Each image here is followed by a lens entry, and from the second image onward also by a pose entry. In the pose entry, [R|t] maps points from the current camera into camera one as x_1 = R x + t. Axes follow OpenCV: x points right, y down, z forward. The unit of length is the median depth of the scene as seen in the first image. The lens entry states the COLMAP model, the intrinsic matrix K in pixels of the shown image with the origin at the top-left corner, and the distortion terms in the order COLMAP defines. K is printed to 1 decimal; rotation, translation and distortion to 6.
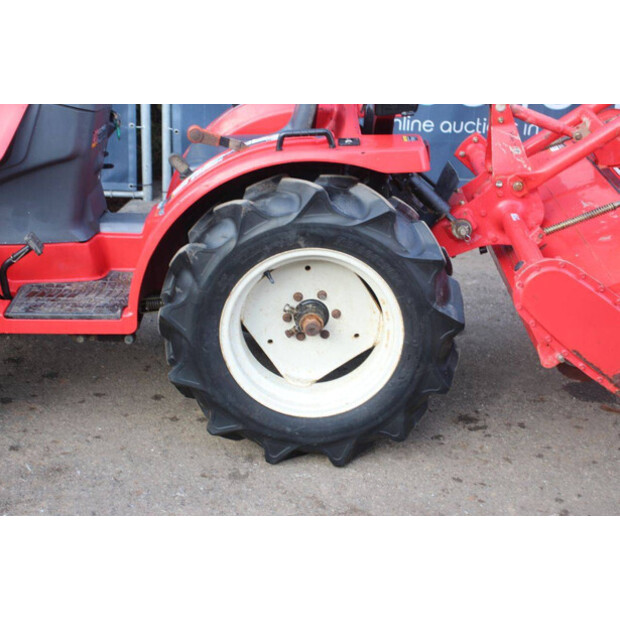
lens RADIAL K [[1117.2, 0, 315.1], [0, 1117.2, 312.2], [0, 0, 1]] dist [0.224808, 0.000000]
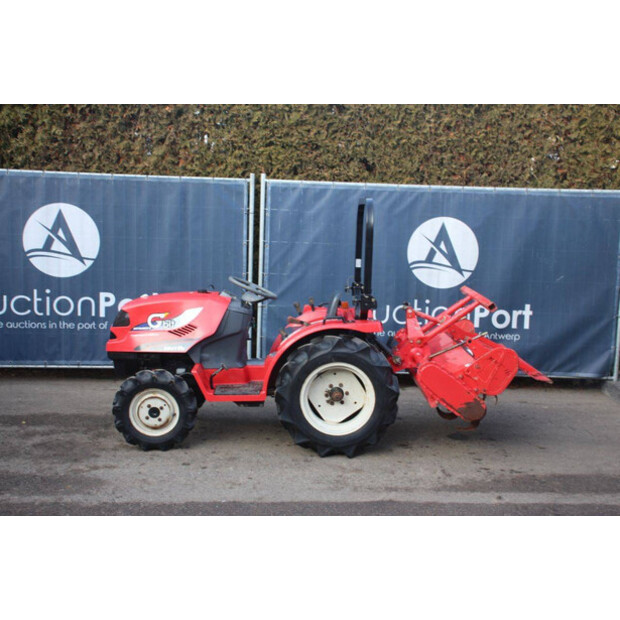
lens RADIAL K [[772.8, 0, 316.0], [0, 772.8, 313.7], [0, 0, 1]] dist [0.002527, 0.000000]
pose [[0.999808, -0.015256, 0.012334, -0.066257], [0.017842, 0.968524, -0.248281, 0.250436], [-0.008158, 0.248453, 0.968610, -0.665202]]
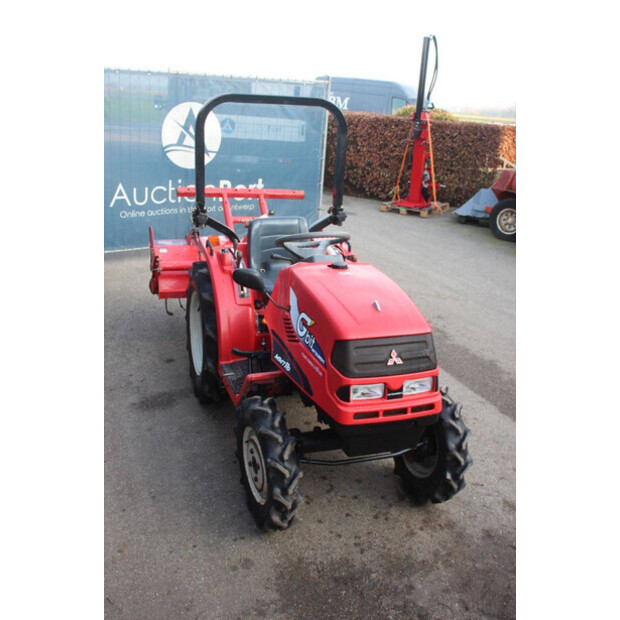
lens RADIAL K [[645.1, 0, 307.8], [0, 645.1, 309.6], [0, 0, 1]] dist [-0.040180, 0.000000]
pose [[-0.312559, -0.357530, 0.880045, -1.103627], [0.300370, 0.841724, 0.448641, -0.603774], [-0.901157, 0.404566, -0.155697, 1.227162]]
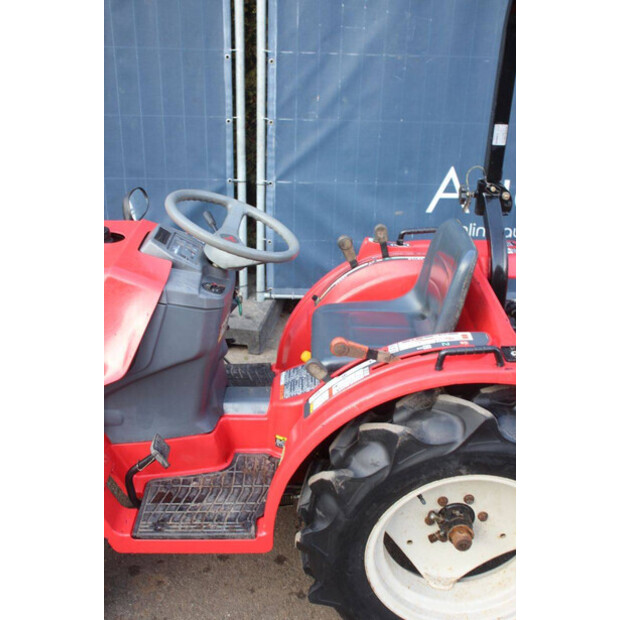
lens RADIAL K [[744.0, 0, 313.5], [0, 744.0, 312.9], [0, 0, 1]] dist [-0.000931, 0.000000]
pose [[0.999822, -0.014904, -0.011612, -0.112787], [0.015526, 0.998337, 0.055512, -0.205008], [0.010765, -0.055682, 0.998391, 0.395710]]
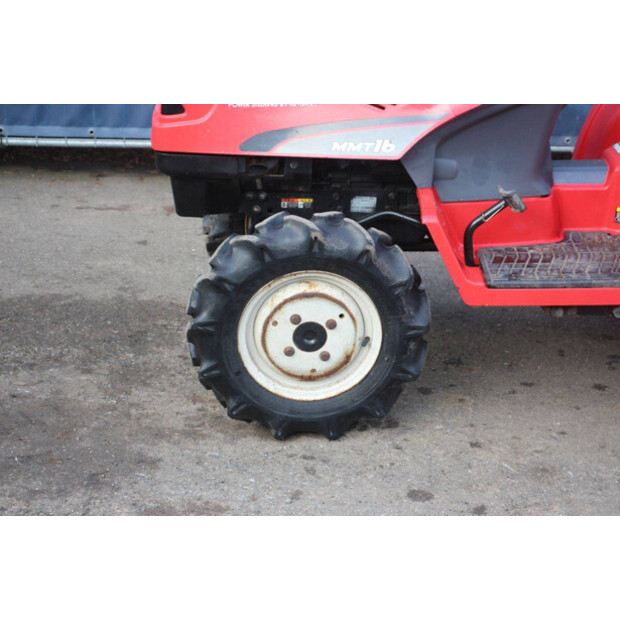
lens RADIAL K [[1486.6, 0, 309.2], [0, 1486.6, 311.2], [0, 0, 1]] dist [0.389265, 0.000000]
pose [[0.999868, -0.015304, -0.005545, -0.388545], [0.015304, 0.999883, -0.000034, 0.020042], [0.005544, -0.000051, 0.999985, -0.102574]]
